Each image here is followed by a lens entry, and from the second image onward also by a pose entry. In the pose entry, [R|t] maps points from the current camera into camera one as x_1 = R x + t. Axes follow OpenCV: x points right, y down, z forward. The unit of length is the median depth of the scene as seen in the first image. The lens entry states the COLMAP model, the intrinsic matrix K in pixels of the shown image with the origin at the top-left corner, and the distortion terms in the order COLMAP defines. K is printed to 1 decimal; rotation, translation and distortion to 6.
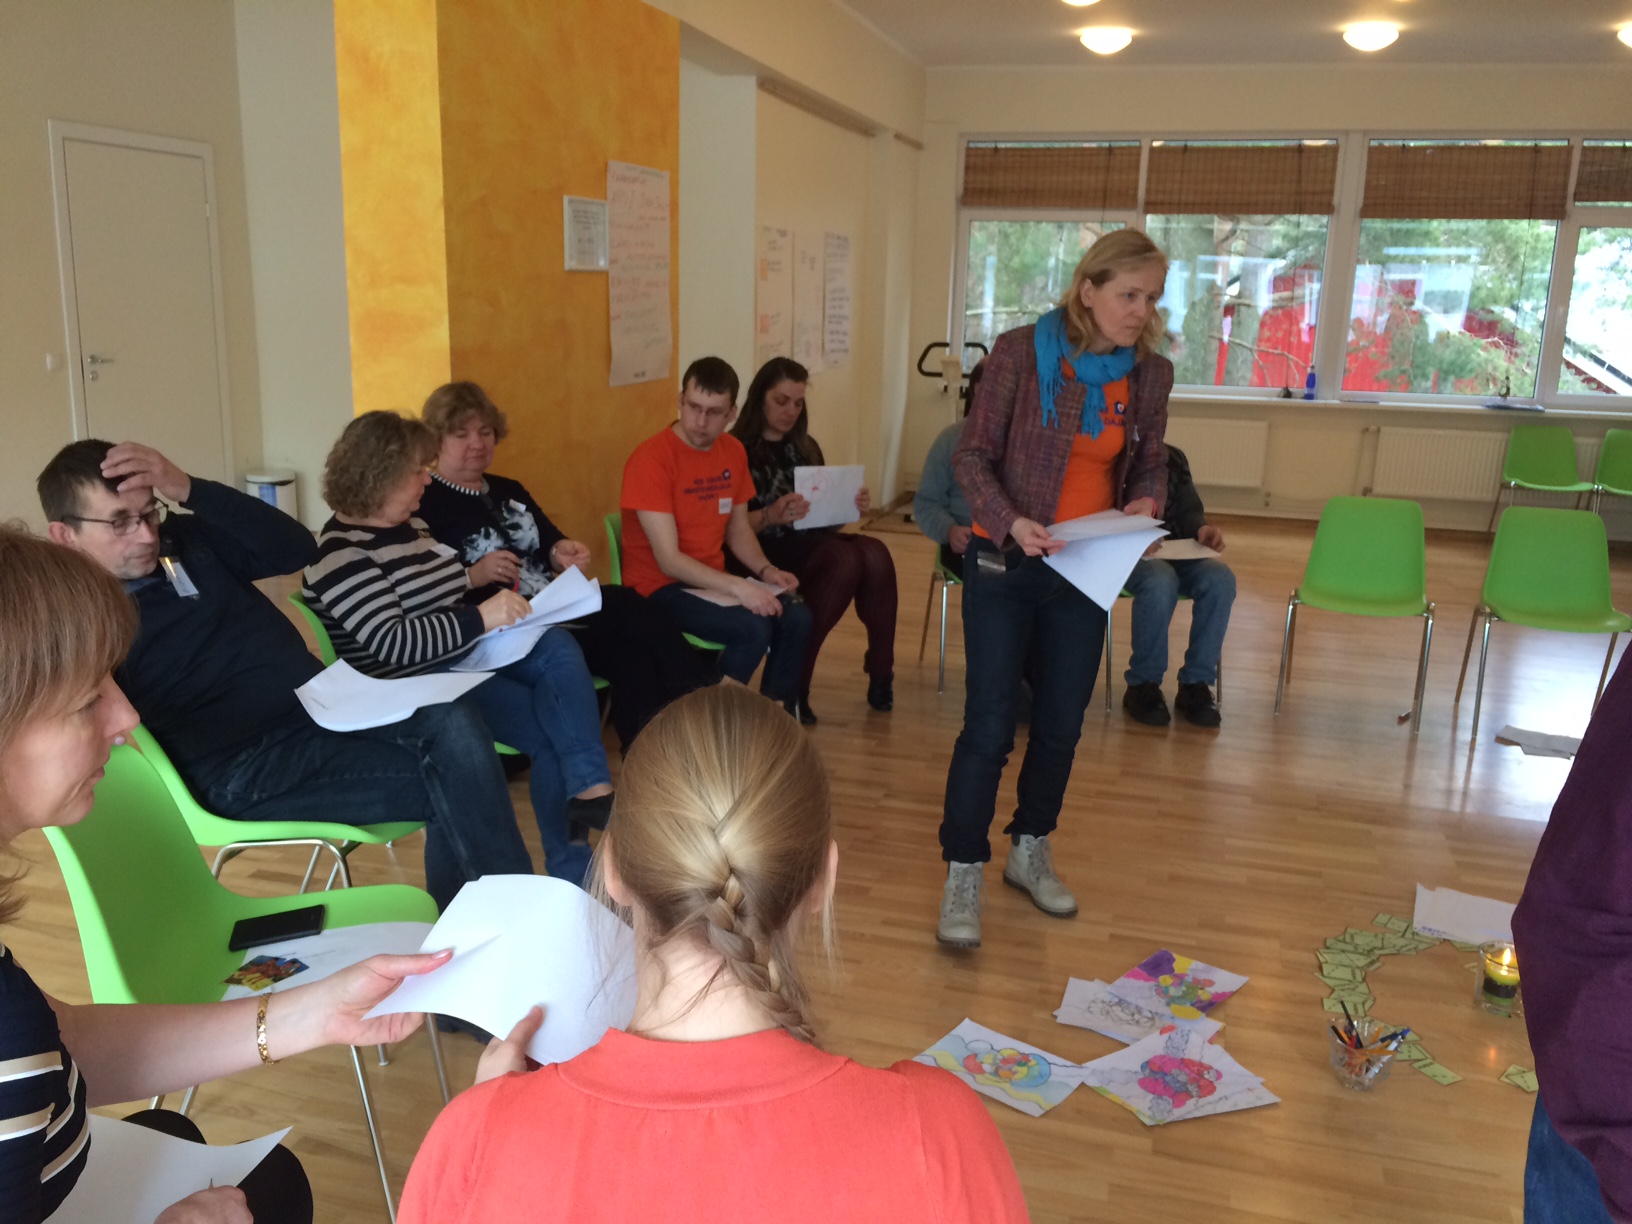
lens RADIAL K [[1386.1, 0, 816.0], [0, 1386.1, 612.0], [0, 0, 1]] dist [0.080110, -0.117407]
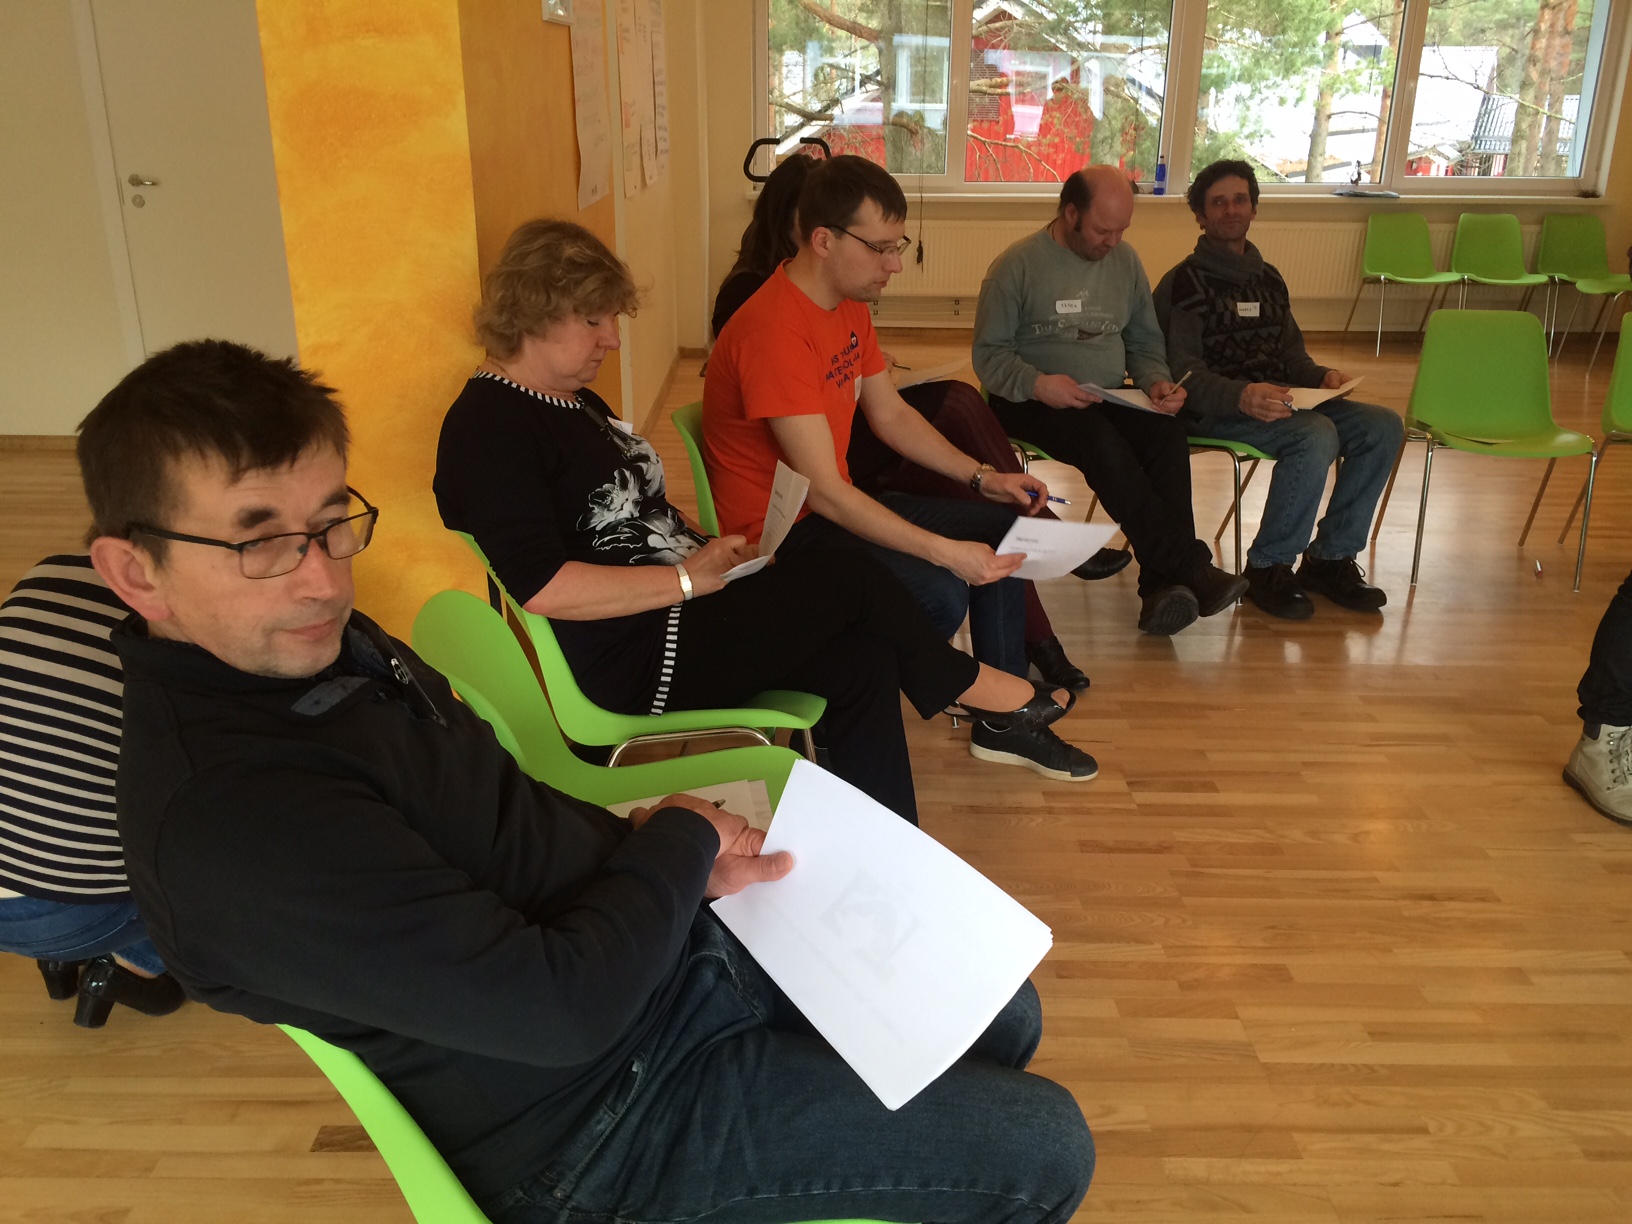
lens RADIAL K [[1375.5, 0, 816.0], [0, 1375.5, 612.0], [0, 0, 1]] dist [0.089534, -0.122682]
pose [[0.961264, -0.112648, 0.251558, -0.289757], [0.078461, 0.986746, 0.142046, -0.072306], [-0.264225, -0.116806, 0.957362, 0.389811]]
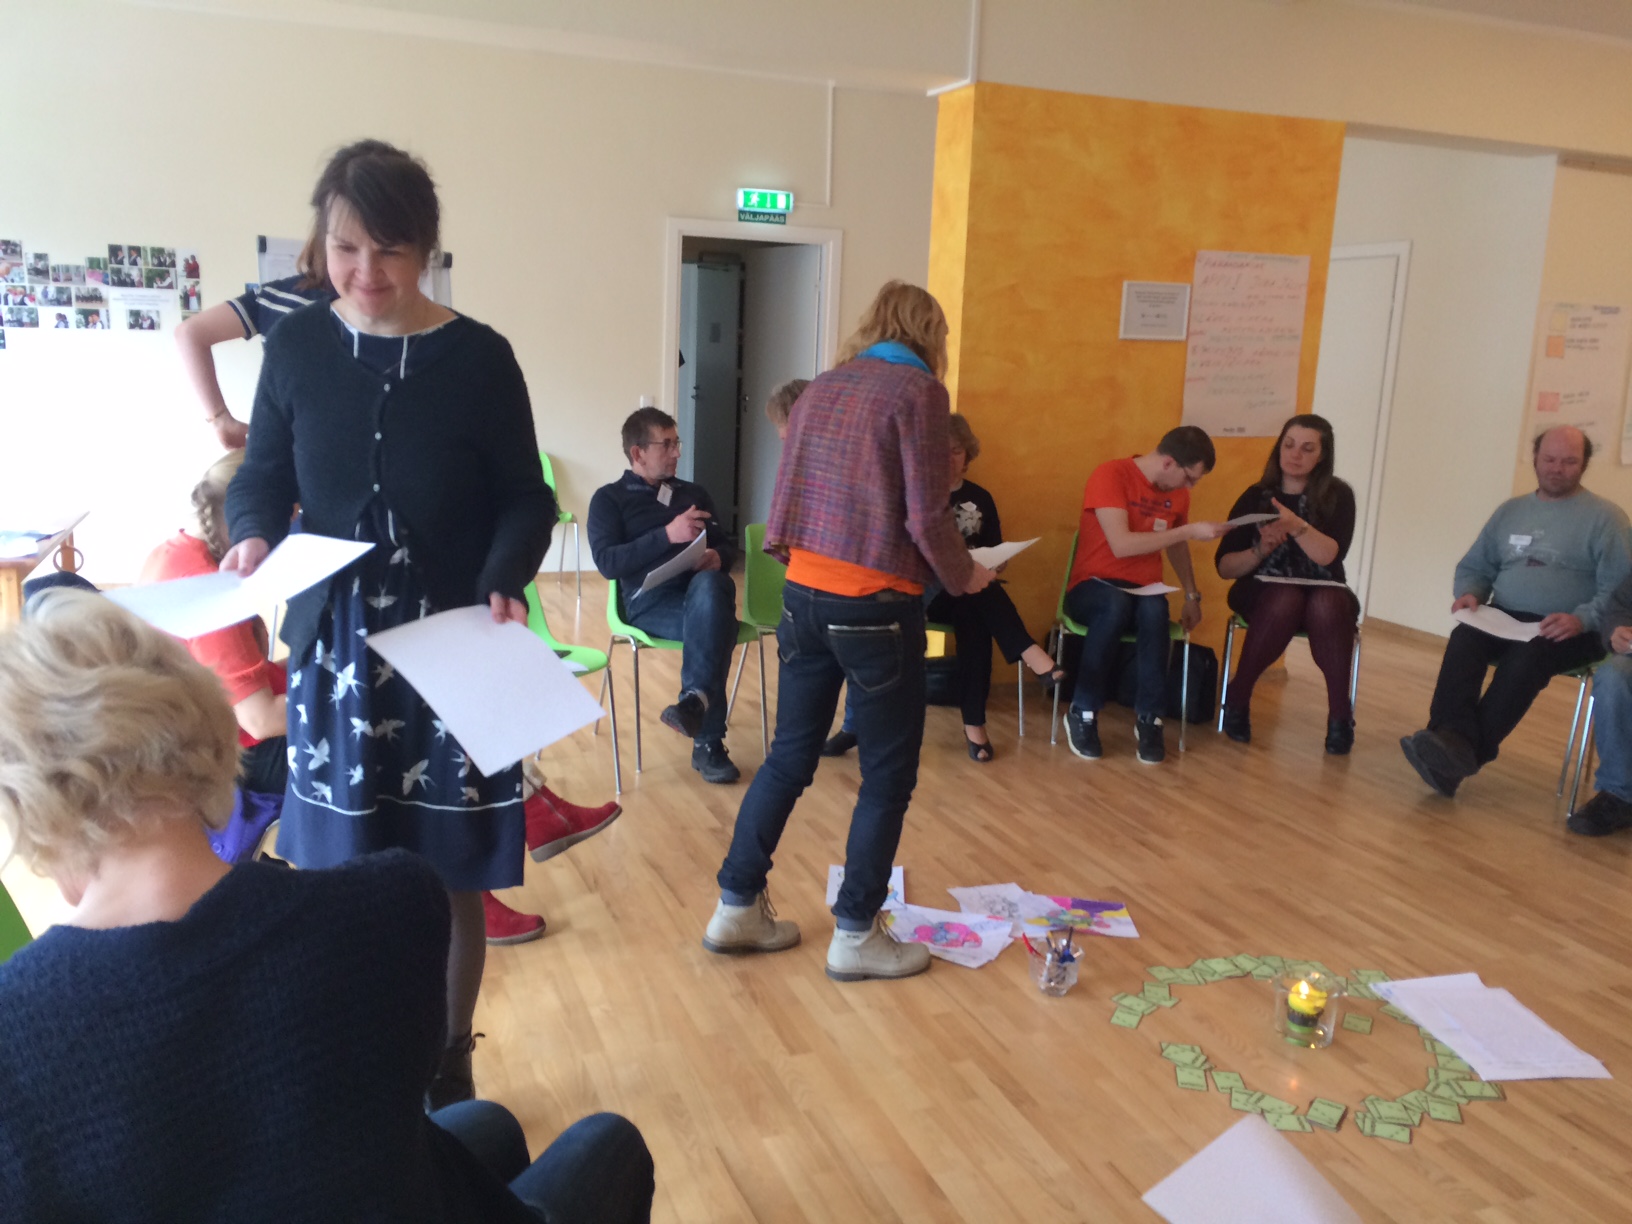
lens RADIAL K [[1386.1, 0, 816.0], [0, 1386.1, 612.0], [0, 0, 1]] dist [0.080110, -0.117407]
pose [[0.596458, 0.150607, -0.788388, 0.791039], [-0.205267, 0.978197, 0.031571, 0.016770], [0.775953, 0.142999, 0.614368, 0.047712]]
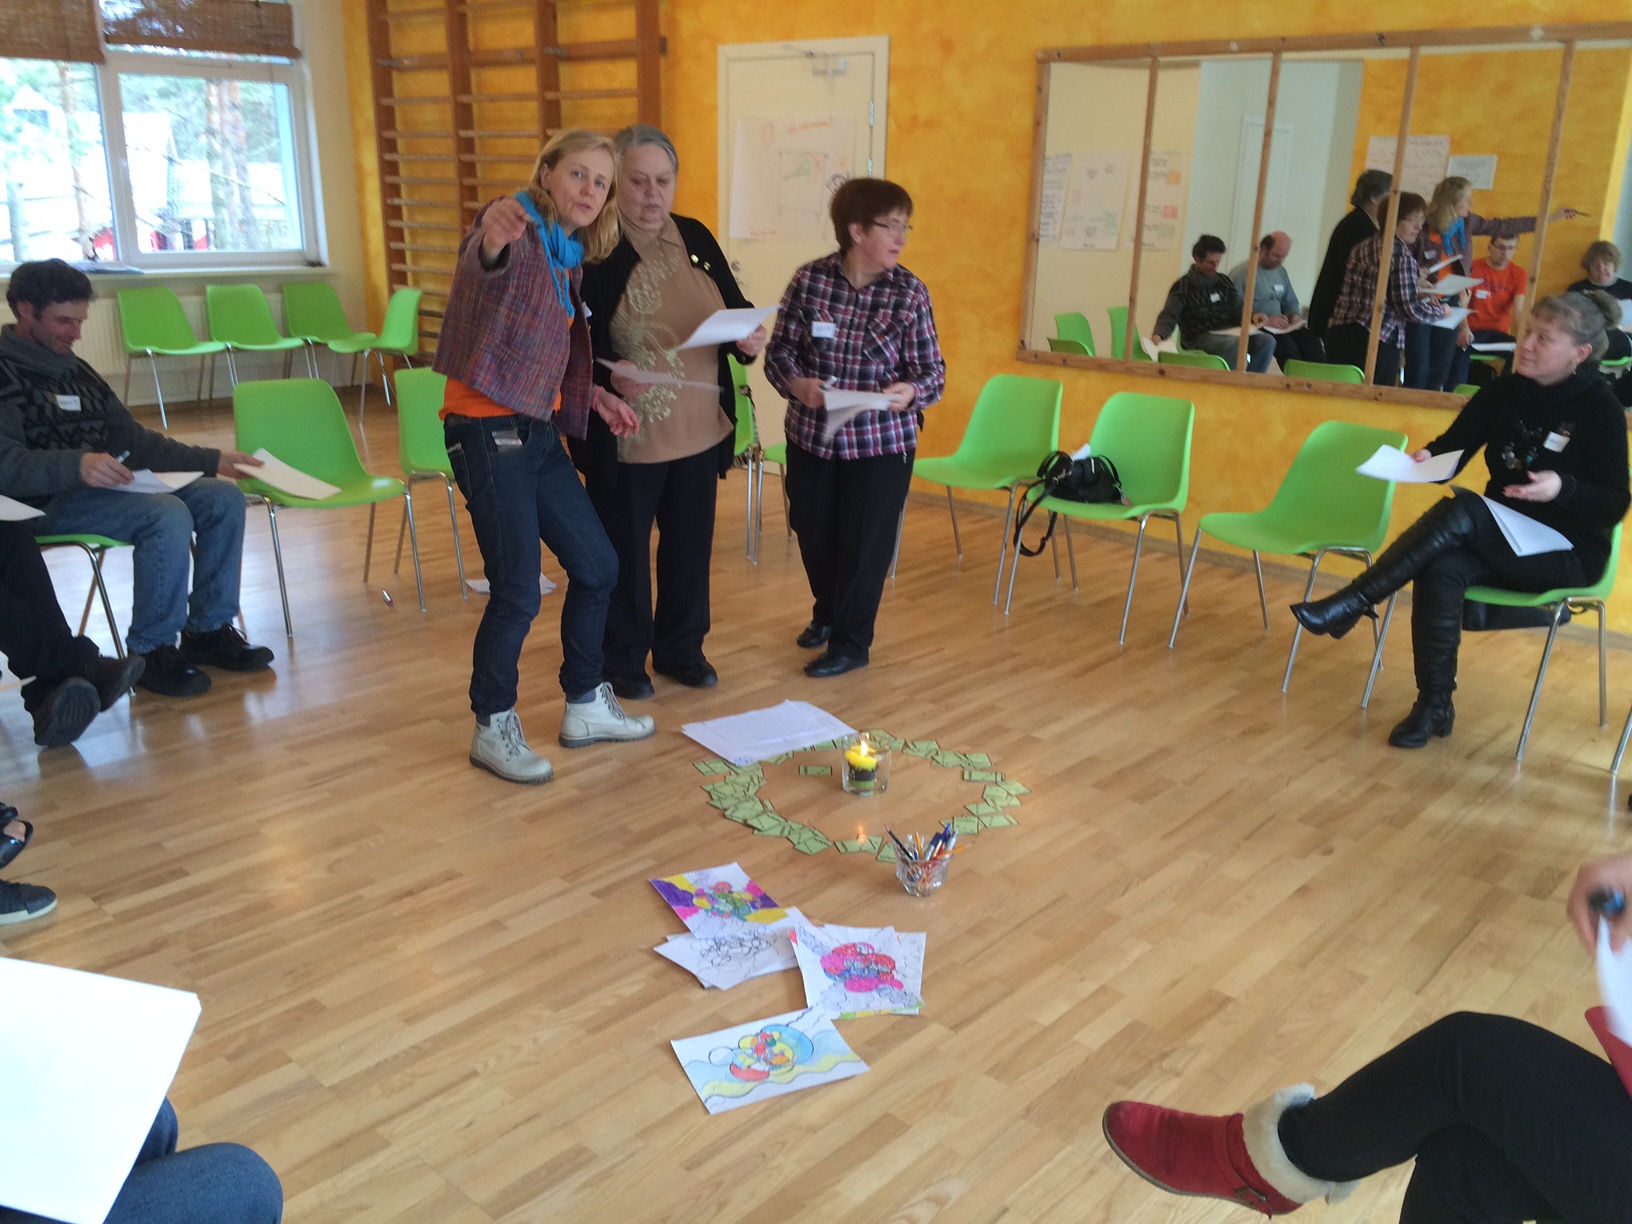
lens RADIAL K [[1386.1, 0, 816.0], [0, 1386.1, 612.0], [0, 0, 1]] dist [0.080110, -0.117407]
pose [[0.439452, -0.278442, 0.854021, -0.364525], [0.190673, 0.957993, 0.214227, -0.088167], [-0.877796, 0.068696, 0.474083, 0.367425]]
